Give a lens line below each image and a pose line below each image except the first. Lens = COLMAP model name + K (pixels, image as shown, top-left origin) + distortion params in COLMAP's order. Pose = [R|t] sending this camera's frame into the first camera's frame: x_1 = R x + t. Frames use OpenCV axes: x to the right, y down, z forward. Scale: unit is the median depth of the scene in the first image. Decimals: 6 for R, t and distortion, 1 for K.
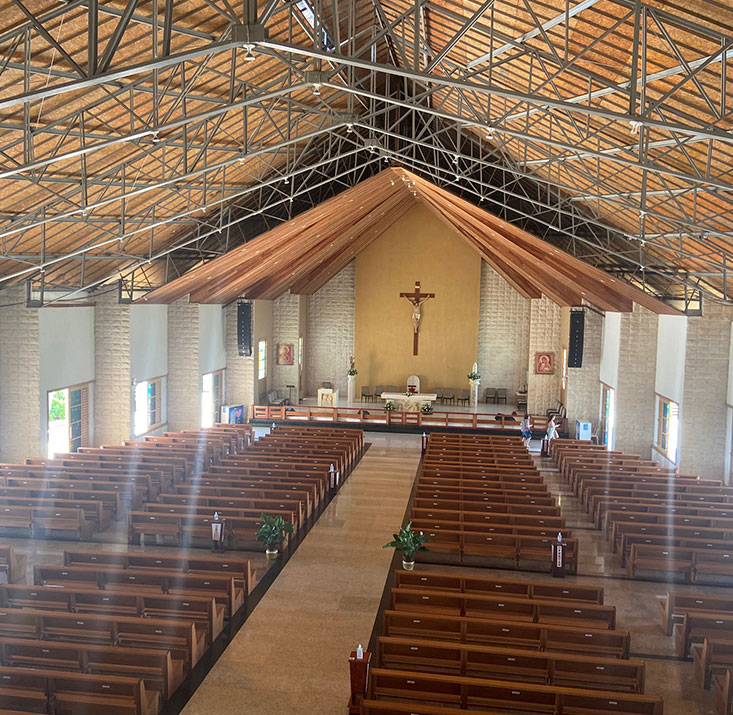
lens RADIAL K [[707.9, 0, 366.5], [0, 707.9, 357.5], [0, 0, 1]] dist [0.091677, -0.003993]
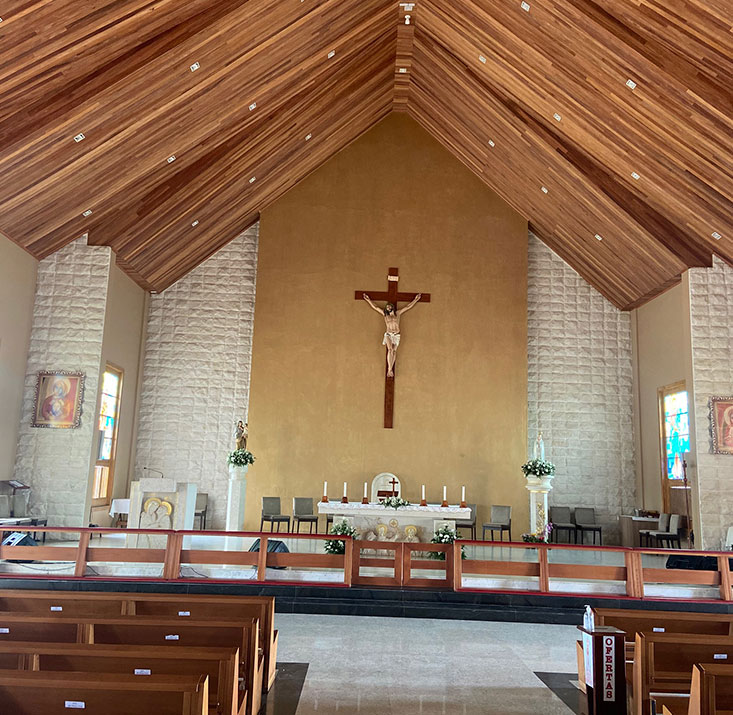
lens RADIAL K [[707.9, 0, 366.5], [0, 707.9, 357.5], [0, 0, 1]] dist [0.091677, -0.003993]
pose [[0.989909, 0.036753, 0.136854, -0.007777], [-0.002227, 0.969695, -0.244308, 0.074281], [-0.141686, 0.241538, 0.959992, 0.681244]]
